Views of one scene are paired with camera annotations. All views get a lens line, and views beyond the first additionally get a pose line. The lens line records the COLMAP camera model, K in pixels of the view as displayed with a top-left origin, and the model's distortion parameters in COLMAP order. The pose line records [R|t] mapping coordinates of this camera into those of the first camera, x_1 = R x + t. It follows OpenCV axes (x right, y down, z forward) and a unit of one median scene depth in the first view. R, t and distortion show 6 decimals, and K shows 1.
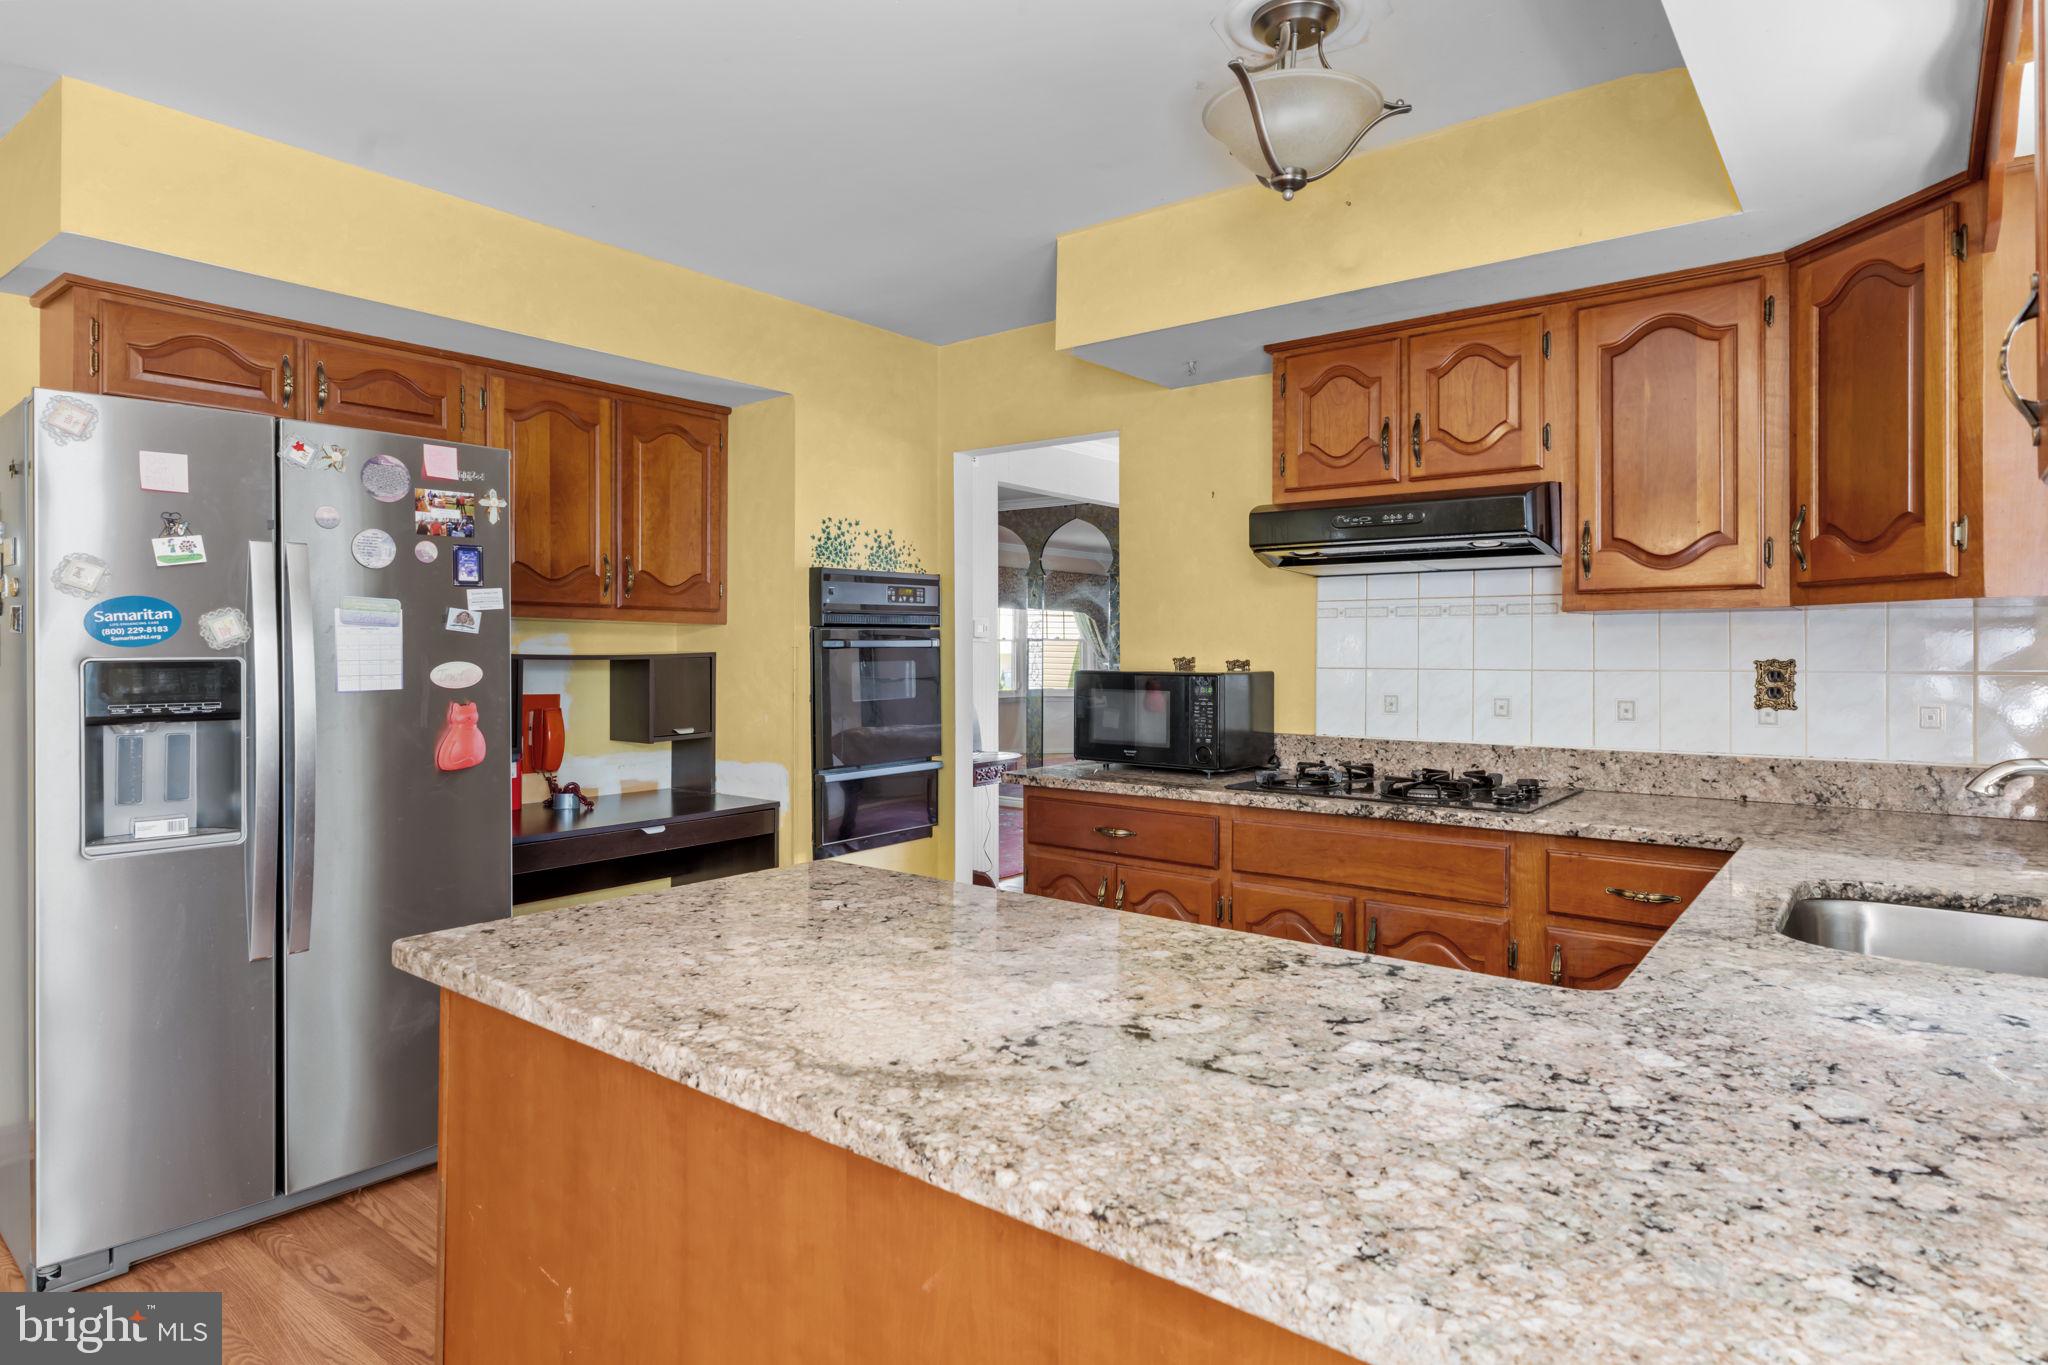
lens RADIAL K [[1137.3, 0, 1030.4], [0, 1137.3, 650.5], [0, 0, 1]] dist [0.002051, 0.000715]
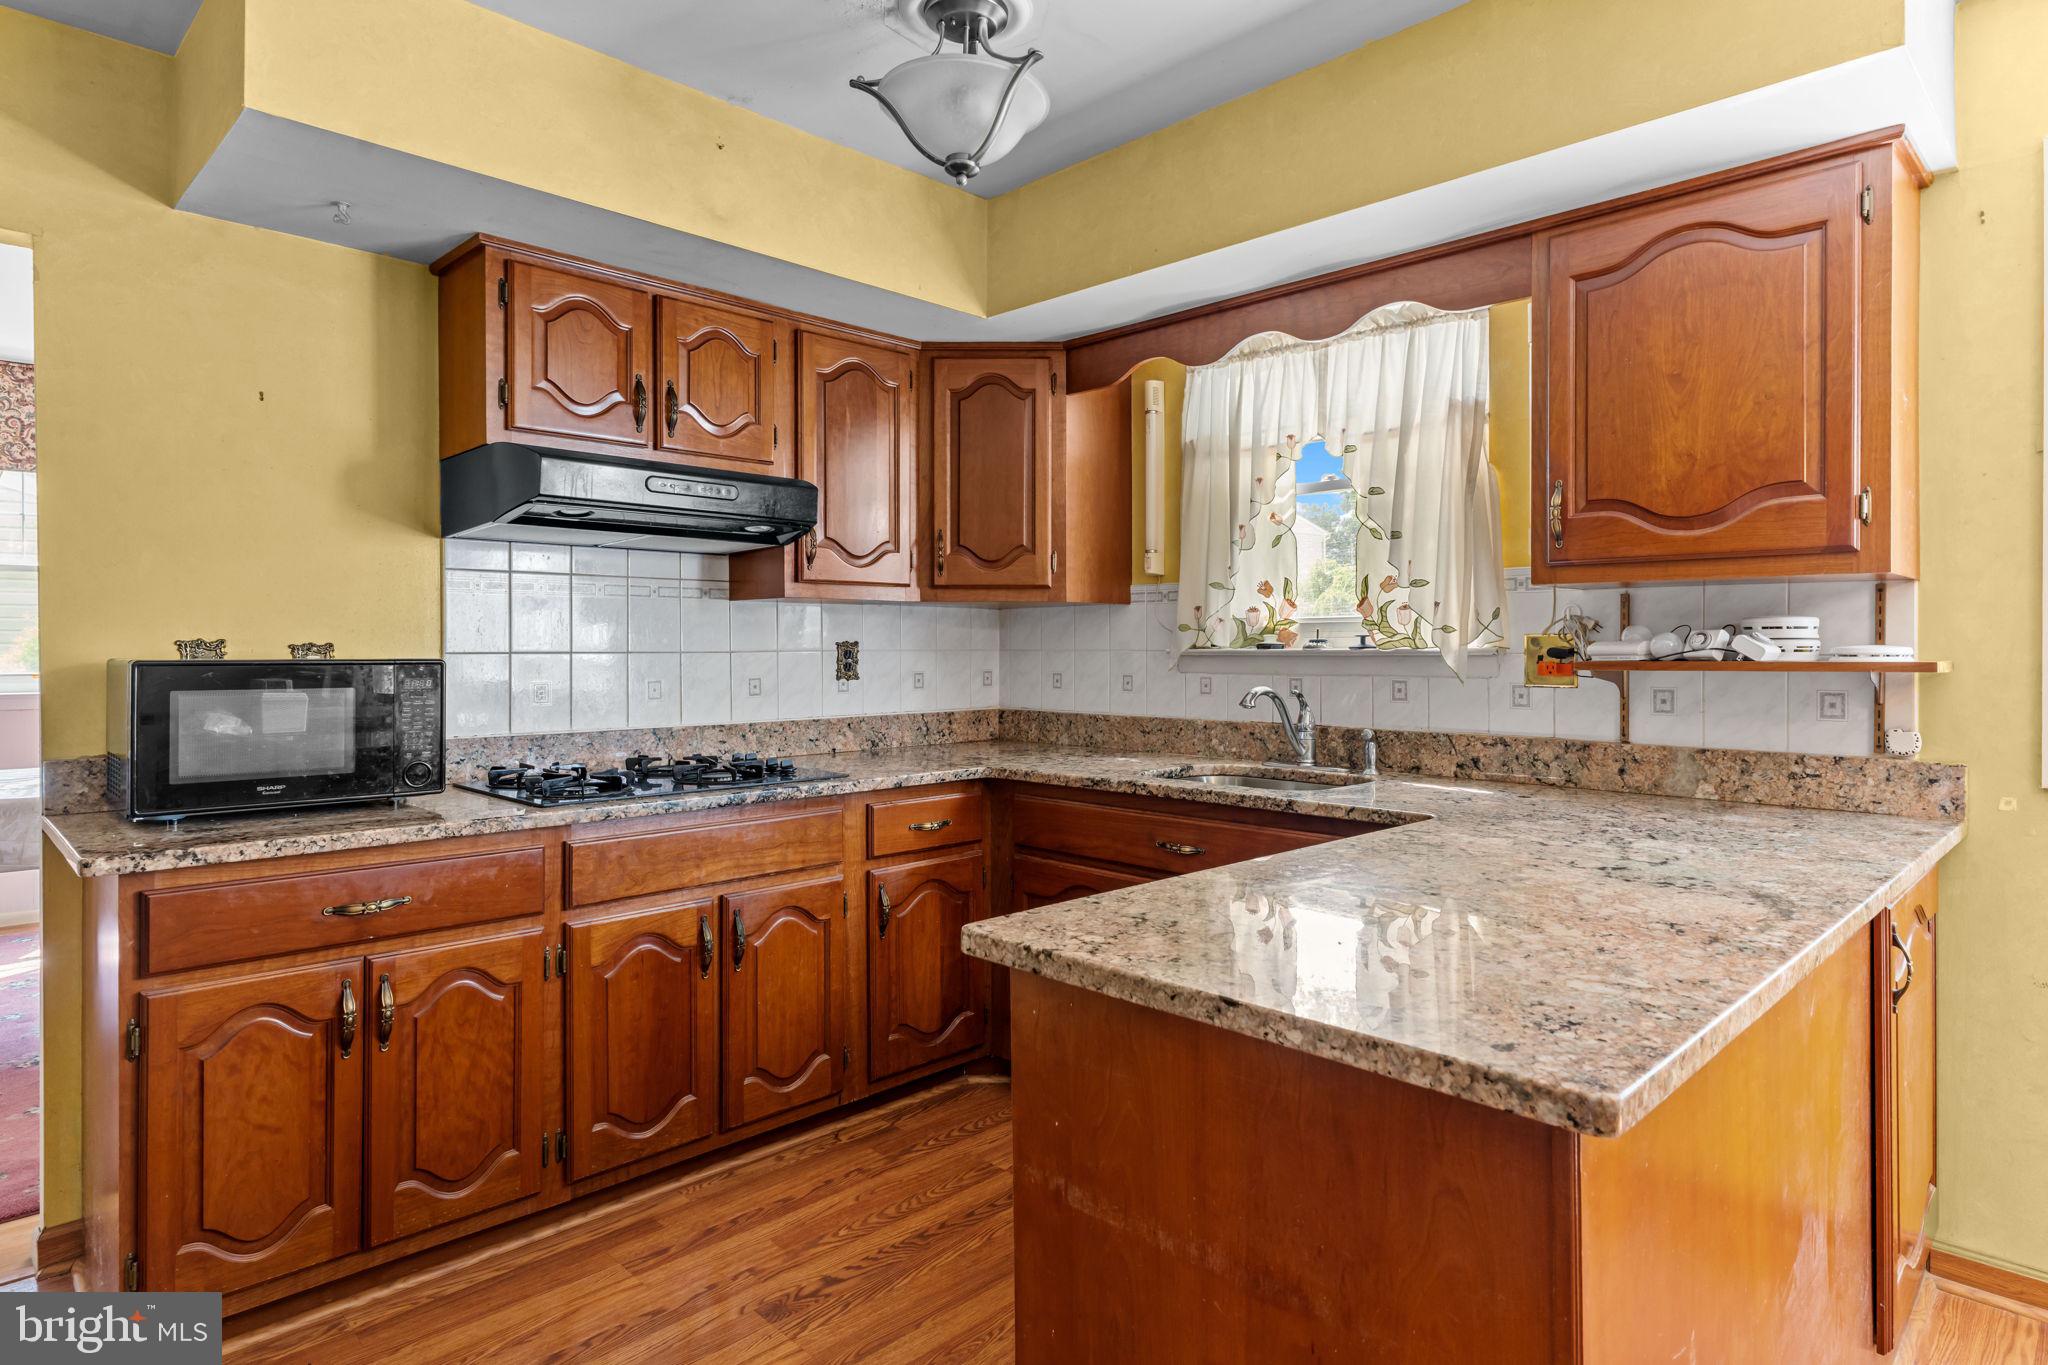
lens RADIAL K [[1137.3, 0, 1030.4], [0, 1137.3, 650.5], [0, 0, 1]] dist [0.002051, 0.000715]
pose [[0.115434, -0.005169, 0.993302, -0.607032], [-0.002020, 0.999983, 0.005439, 0.010852], [-0.993313, -0.002634, 0.115422, 0.637533]]
